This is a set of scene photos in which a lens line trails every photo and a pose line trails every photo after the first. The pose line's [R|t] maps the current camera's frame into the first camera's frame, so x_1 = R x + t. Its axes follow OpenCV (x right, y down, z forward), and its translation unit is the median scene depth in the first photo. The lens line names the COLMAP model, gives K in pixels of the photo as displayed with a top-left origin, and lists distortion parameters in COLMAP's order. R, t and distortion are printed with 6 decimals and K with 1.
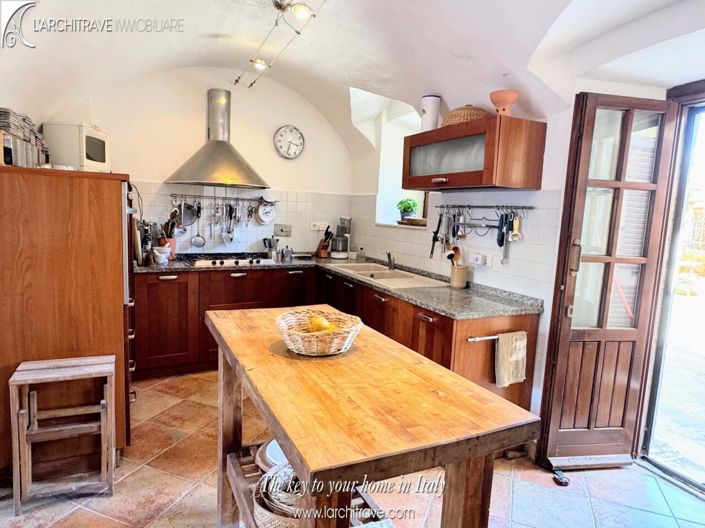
lens RADIAL K [[431.2, 0, 352.5], [0, 431.2, 263.5], [0, 0, 1]] dist [0.003162, -0.001156]
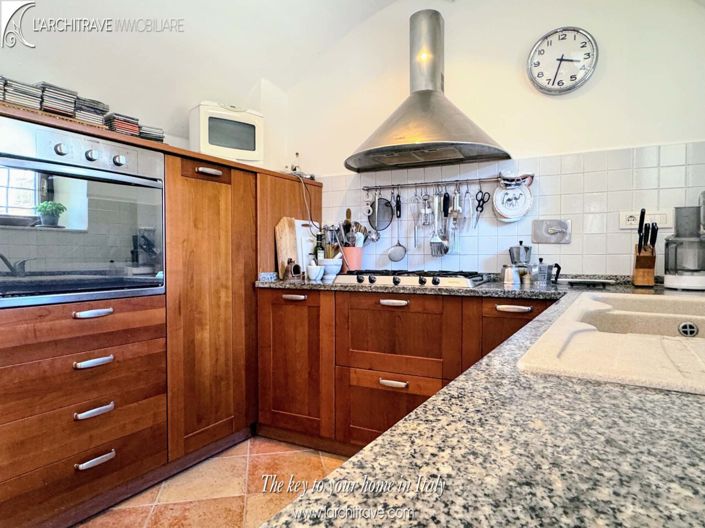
lens RADIAL K [[431.2, 0, 351.5], [0, 431.2, 263.9], [0, 0, 1]] dist [0.003162, -0.001156]
pose [[0.533781, -0.029692, -0.845101, 0.158083], [-0.077699, 0.993434, -0.083980, 0.024759], [0.842046, 0.110490, 0.527969, 0.577090]]
